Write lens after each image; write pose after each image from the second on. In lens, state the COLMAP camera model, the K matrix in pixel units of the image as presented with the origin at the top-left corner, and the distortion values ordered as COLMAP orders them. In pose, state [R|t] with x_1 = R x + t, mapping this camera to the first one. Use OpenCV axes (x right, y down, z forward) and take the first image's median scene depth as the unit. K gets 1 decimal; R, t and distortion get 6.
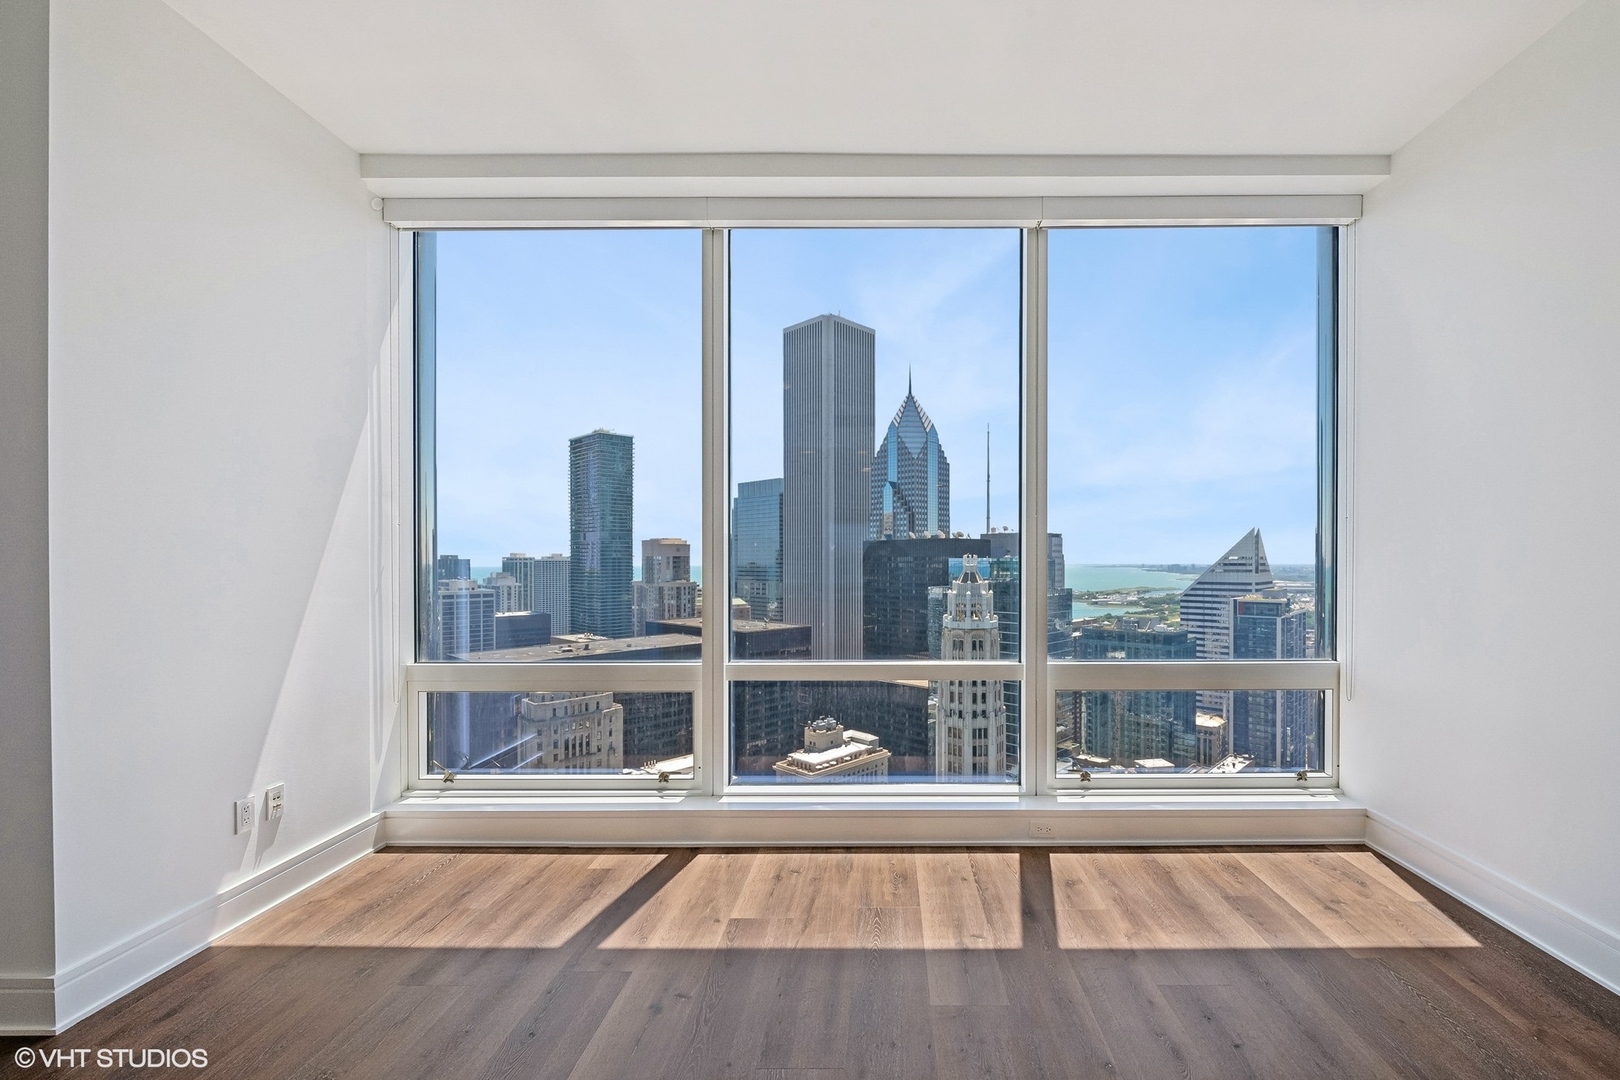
lens RADIAL K [[665.7, 0, 878.0], [0, 665.7, 567.6], [0, 0, 1]] dist [-0.000096, -0.002633]
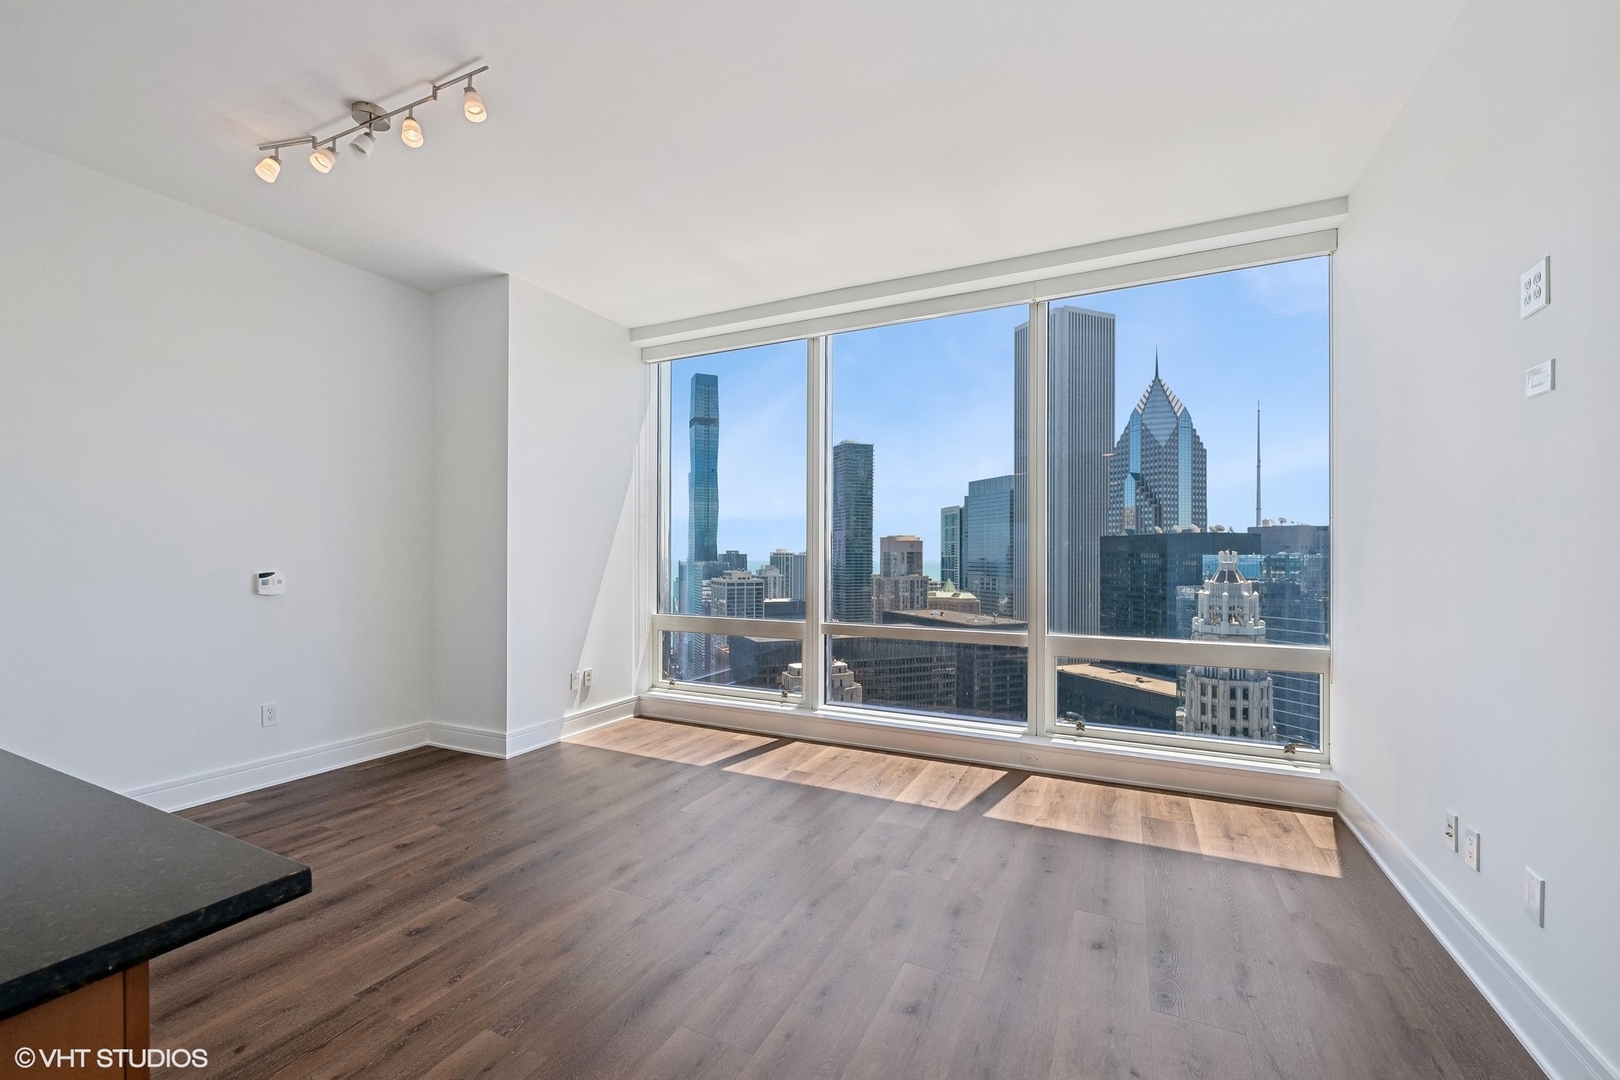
lens RADIAL K [[665.7, 0, 830.6], [0, 665.7, 558.9], [0, 0, 1]] dist [-0.000096, -0.002633]
pose [[0.905246, 0.006596, -0.424837, 0.418746], [-0.009504, 0.999944, -0.004725, 0.006793], [0.424782, 0.008315, 0.905257, -0.346958]]
